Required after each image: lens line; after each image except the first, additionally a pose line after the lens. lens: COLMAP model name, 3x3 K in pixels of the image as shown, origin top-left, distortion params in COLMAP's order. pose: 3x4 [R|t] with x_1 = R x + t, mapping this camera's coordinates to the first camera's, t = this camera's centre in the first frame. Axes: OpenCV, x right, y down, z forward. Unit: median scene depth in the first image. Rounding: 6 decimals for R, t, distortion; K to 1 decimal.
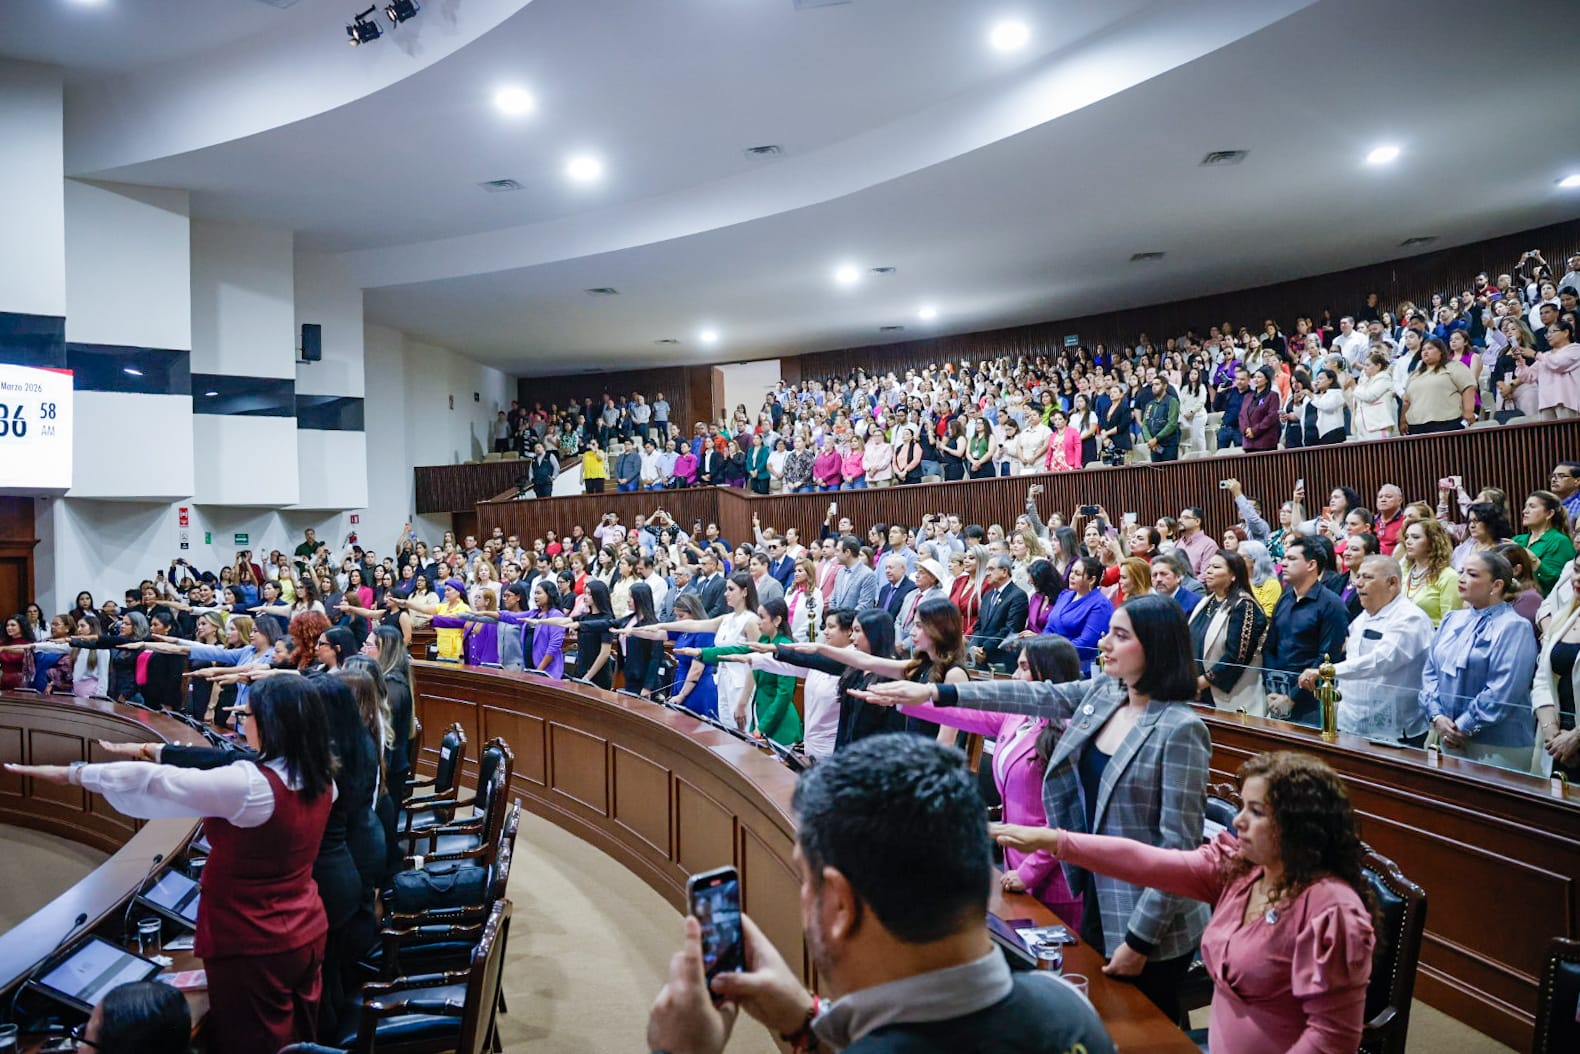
lens RADIAL K [[1122.6, 0, 769.3], [0, 1122.6, 531.9], [0, 0, 1]] dist [-0.105356, 0.066519]
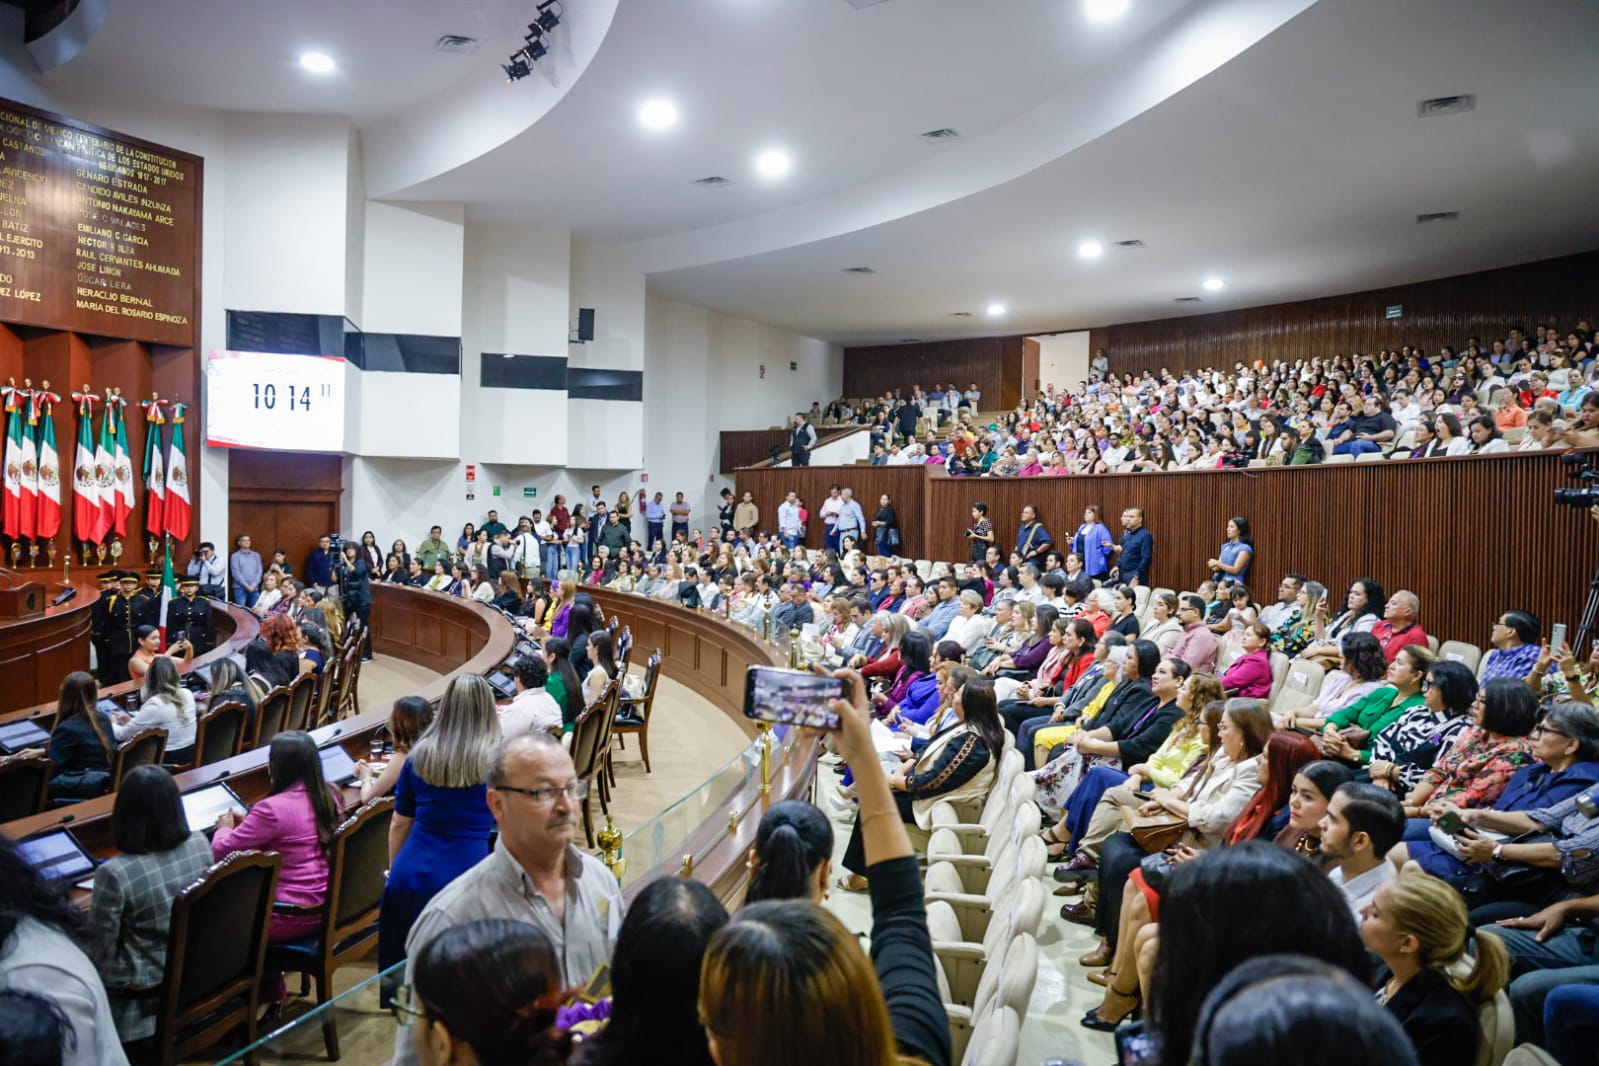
lens RADIAL K [[1108.4, 0, 782.7], [0, 1108.4, 537.8], [0, 0, 1]] dist [-0.104525, 0.070407]
pose [[0.913113, 0.067662, -0.402053, 0.240490], [-0.047865, 0.997104, 0.059097, -0.027219], [0.404888, -0.034718, 0.913707, 0.026516]]
